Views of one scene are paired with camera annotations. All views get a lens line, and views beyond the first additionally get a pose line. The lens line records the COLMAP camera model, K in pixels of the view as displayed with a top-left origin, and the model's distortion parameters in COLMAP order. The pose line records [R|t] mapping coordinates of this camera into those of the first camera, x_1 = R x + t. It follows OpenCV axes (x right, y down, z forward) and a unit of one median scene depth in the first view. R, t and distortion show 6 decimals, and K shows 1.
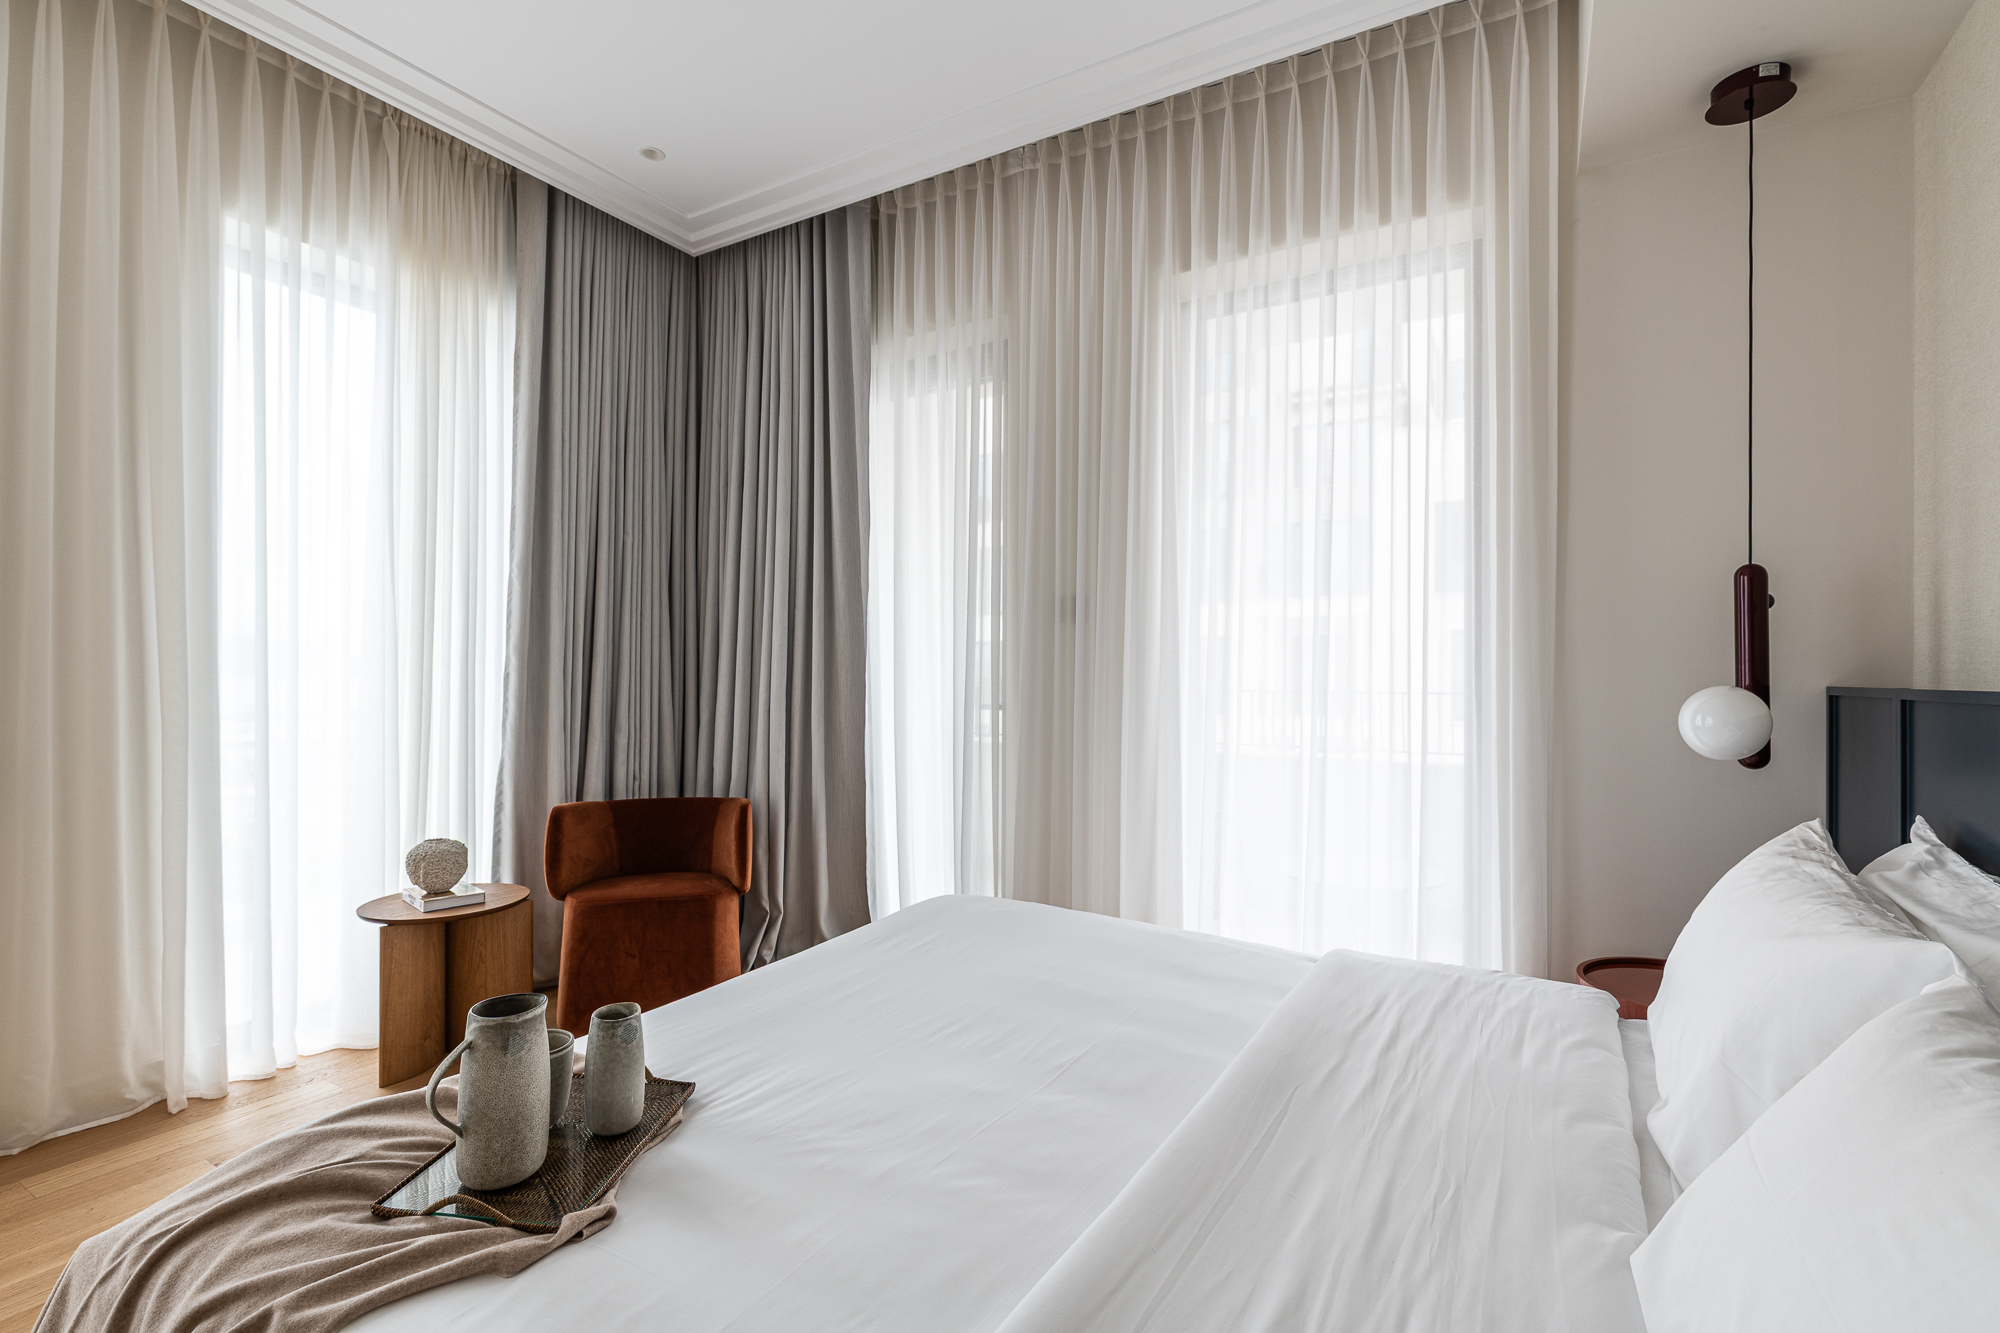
lens RADIAL K [[905.1, 0, 1010.8], [0, 905.1, 673.5], [0, 0, 1]] dist [0.001425, 0.000551]
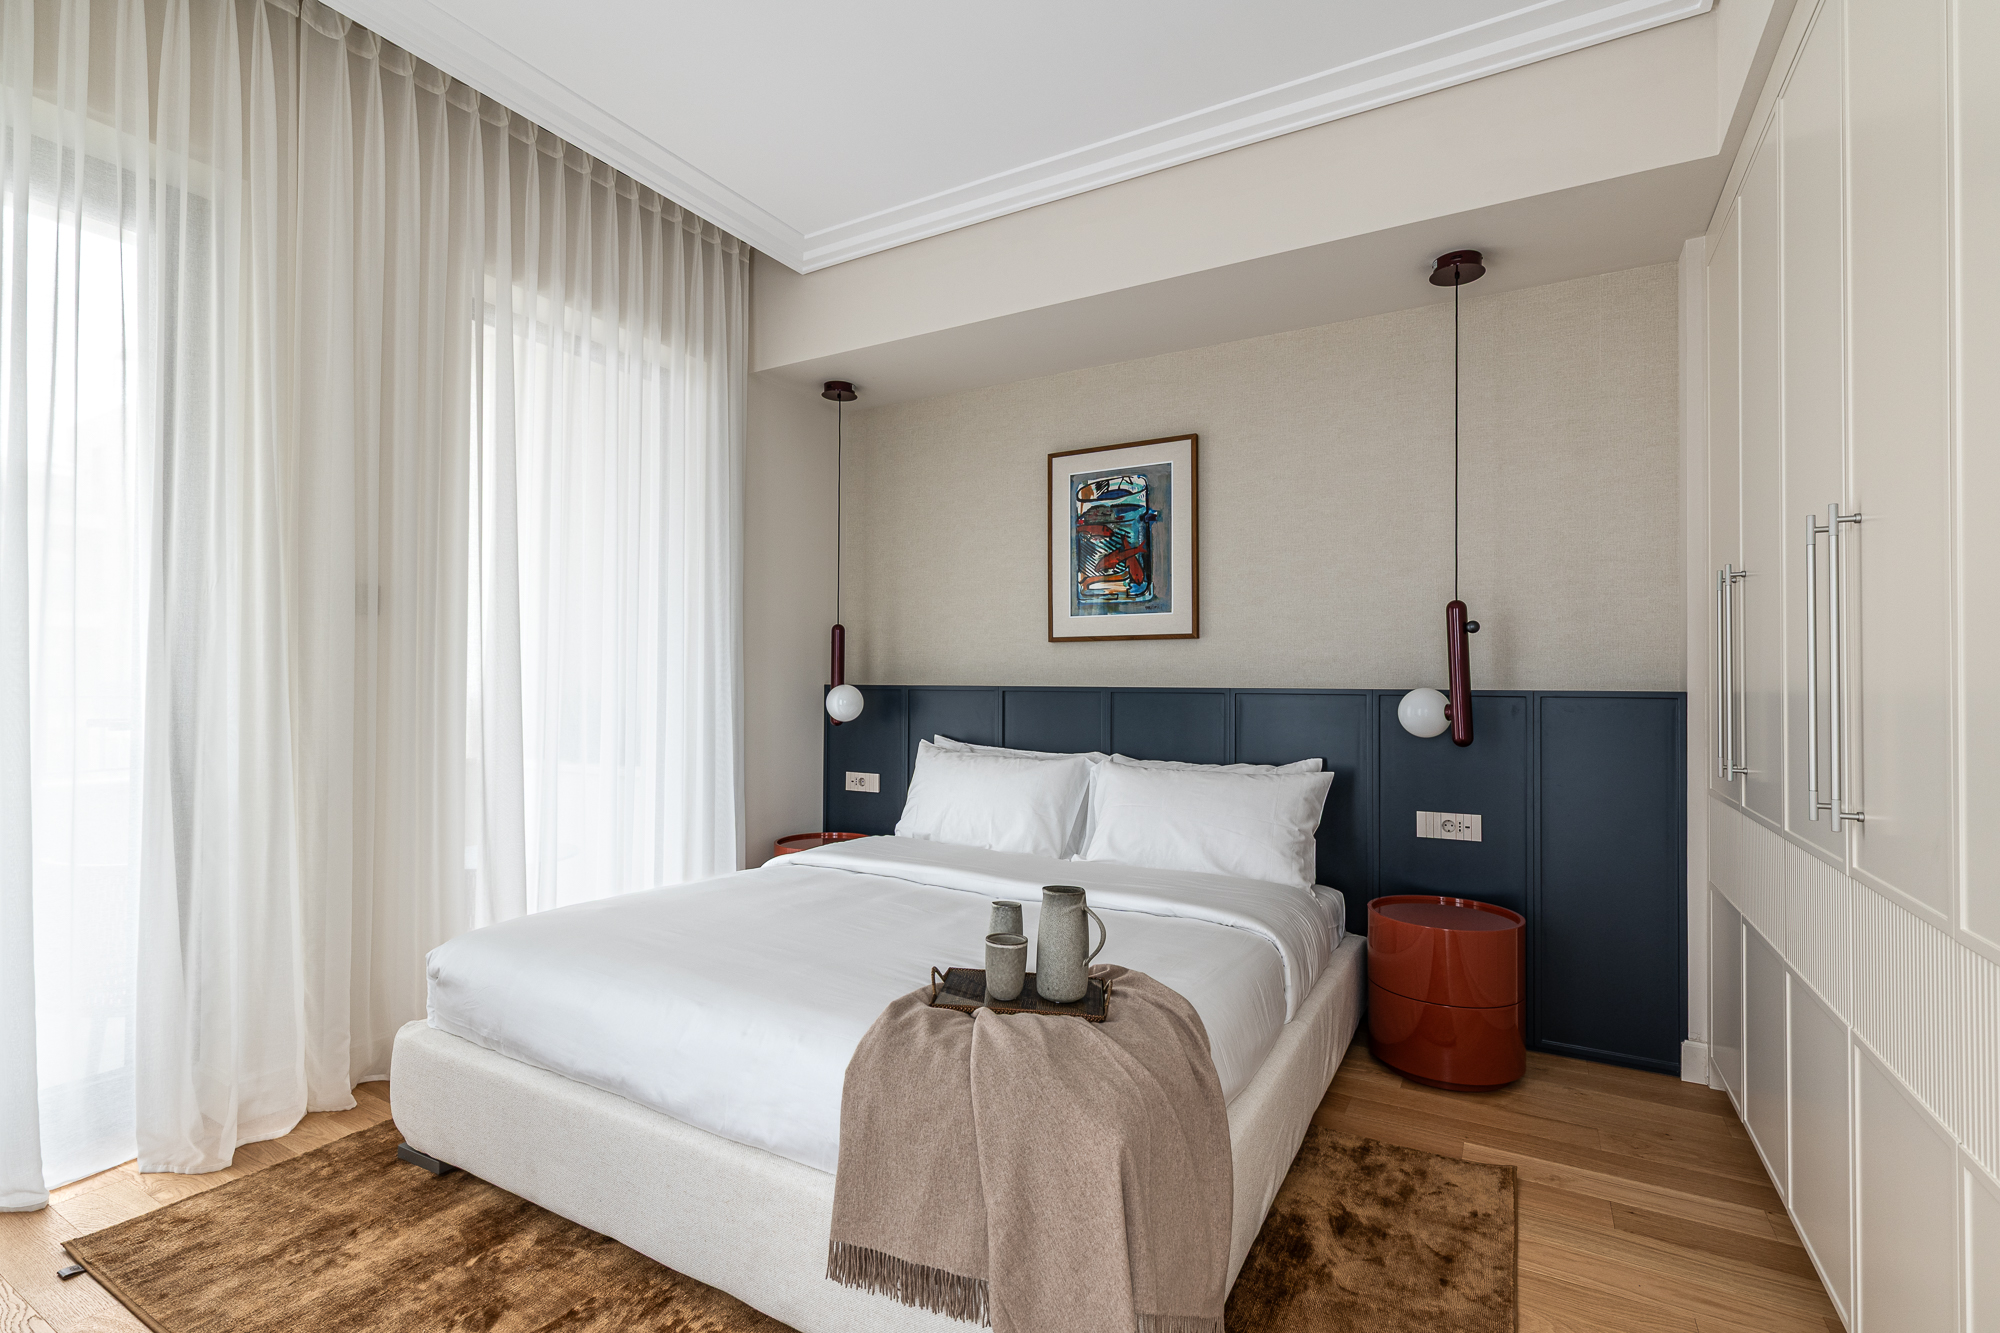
lens RADIAL K [[905.1, 0, 1010.8], [0, 905.1, 673.5], [0, 0, 1]] dist [0.001425, 0.000551]
pose [[-0.014260, 0.010660, 0.999841, -0.916651], [0.002451, 0.999941, -0.010626, 0.009914], [-0.999895, 0.002299, -0.014286, 0.494804]]
